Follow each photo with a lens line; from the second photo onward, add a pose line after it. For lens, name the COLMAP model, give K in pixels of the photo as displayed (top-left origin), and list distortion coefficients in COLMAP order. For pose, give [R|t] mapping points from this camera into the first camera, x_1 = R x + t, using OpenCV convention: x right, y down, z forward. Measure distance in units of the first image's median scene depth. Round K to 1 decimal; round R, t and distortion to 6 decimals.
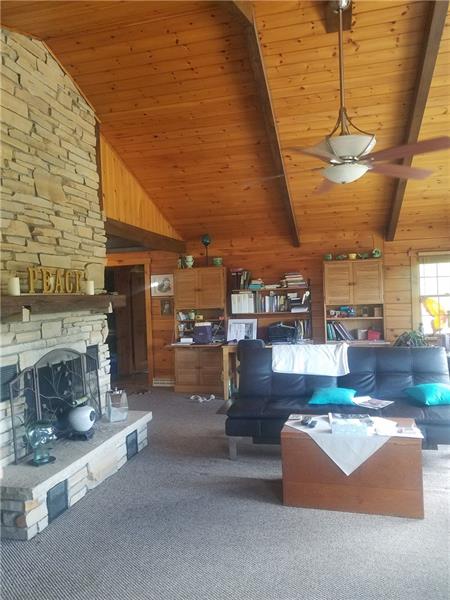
lens RADIAL K [[467.1, 0, 209.5], [0, 467.1, 302.5], [0, 0, 1]] dist [-0.005922, 0.005174]
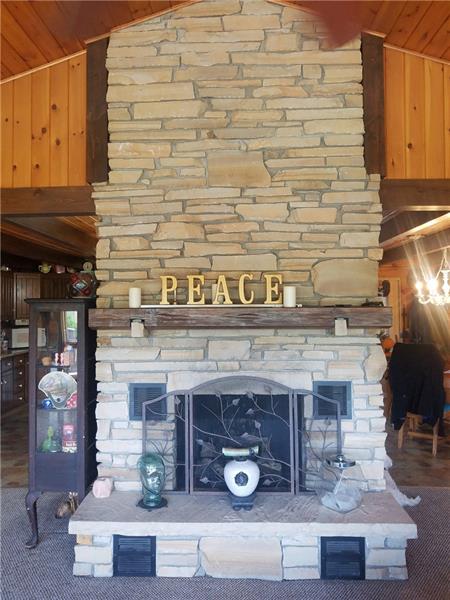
lens RADIAL K [[467.1, 0, 220.8], [0, 467.1, 298.6], [0, 0, 1]] dist [-0.005922, 0.005174]
pose [[0.228699, 0.015677, -0.973371, 0.416023], [-0.014757, 0.999811, 0.012636, -0.038090], [0.973385, 0.011474, 0.228887, 0.782746]]
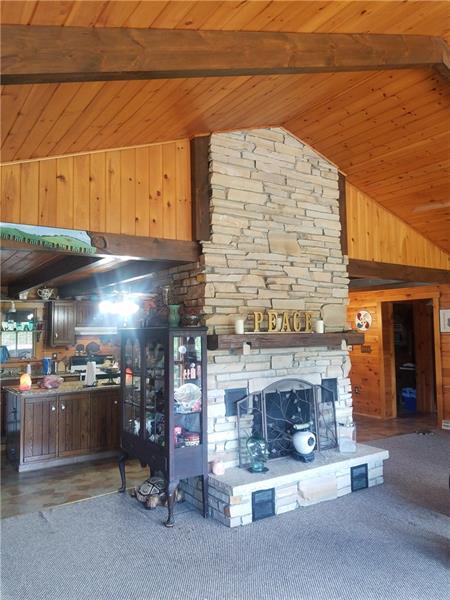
lens RADIAL K [[467.1, 0, 222.0], [0, 467.1, 301.9], [0, 0, 1]] dist [-0.005922, 0.005174]
pose [[0.753870, -0.014077, -0.656873, 0.323237], [-0.025112, 0.998423, -0.050217, -0.030410], [0.656543, 0.054353, 0.752328, -0.006207]]
